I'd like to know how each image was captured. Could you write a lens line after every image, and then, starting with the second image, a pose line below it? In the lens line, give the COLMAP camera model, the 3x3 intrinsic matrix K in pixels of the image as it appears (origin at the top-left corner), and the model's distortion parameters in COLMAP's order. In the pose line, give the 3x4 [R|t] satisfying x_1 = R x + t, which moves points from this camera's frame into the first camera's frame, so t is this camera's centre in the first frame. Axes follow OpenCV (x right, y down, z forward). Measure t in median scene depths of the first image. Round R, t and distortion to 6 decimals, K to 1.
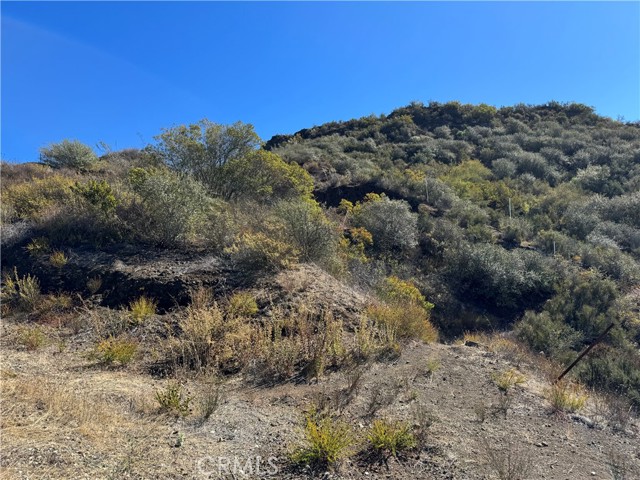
lens RADIAL K [[450.9, 0, 317.5], [0, 450.9, 236.6], [0, 0, 1]] dist [0.068586, -0.081825]
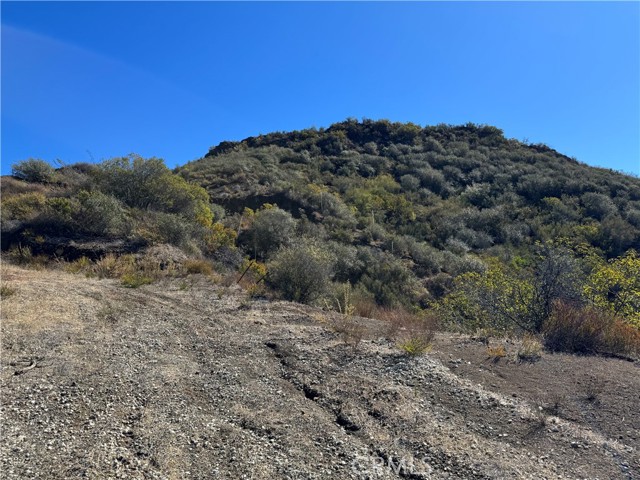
lens RADIAL K [[450.9, 0, 319.5], [0, 450.9, 245.5], [0, 0, 1]] dist [0.068586, -0.081825]
pose [[0.995757, 0.020486, 0.089714, 0.121933], [-0.021853, 0.999659, 0.014286, 0.005461], [-0.089391, -0.016186, 0.995865, -0.286895]]
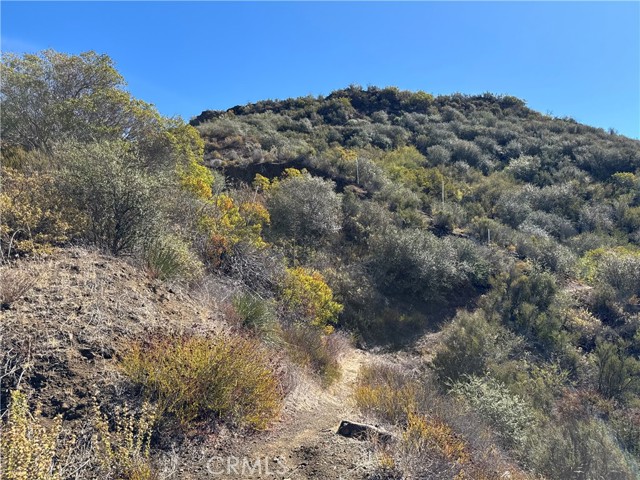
lens RADIAL K [[450.9, 0, 314.9], [0, 450.9, 237.1], [0, 0, 1]] dist [0.068586, -0.081825]
pose [[0.991884, 0.019754, 0.125600, 0.046071], [-0.023574, 0.999301, 0.029001, 0.006303], [-0.124940, -0.031727, 0.991657, 0.107795]]
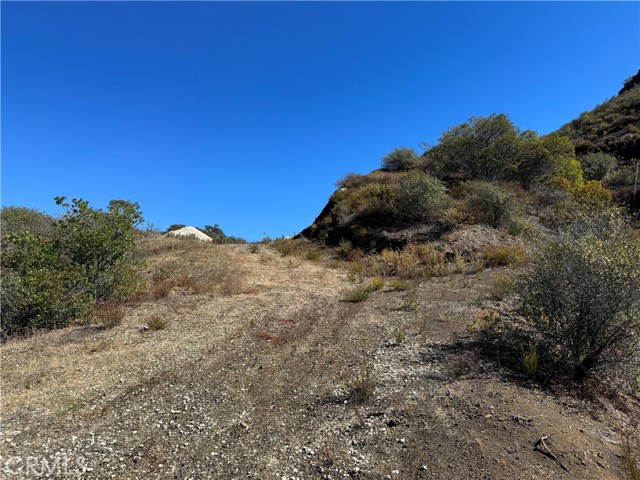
lens RADIAL K [[450.9, 0, 326.3], [0, 450.9, 242.7], [0, 0, 1]] dist [0.068586, -0.081825]
pose [[0.713850, -0.049087, -0.698576, 0.179044], [0.108552, 0.993239, 0.041133, -0.000157], [0.691834, -0.105195, 0.714352, -0.130931]]
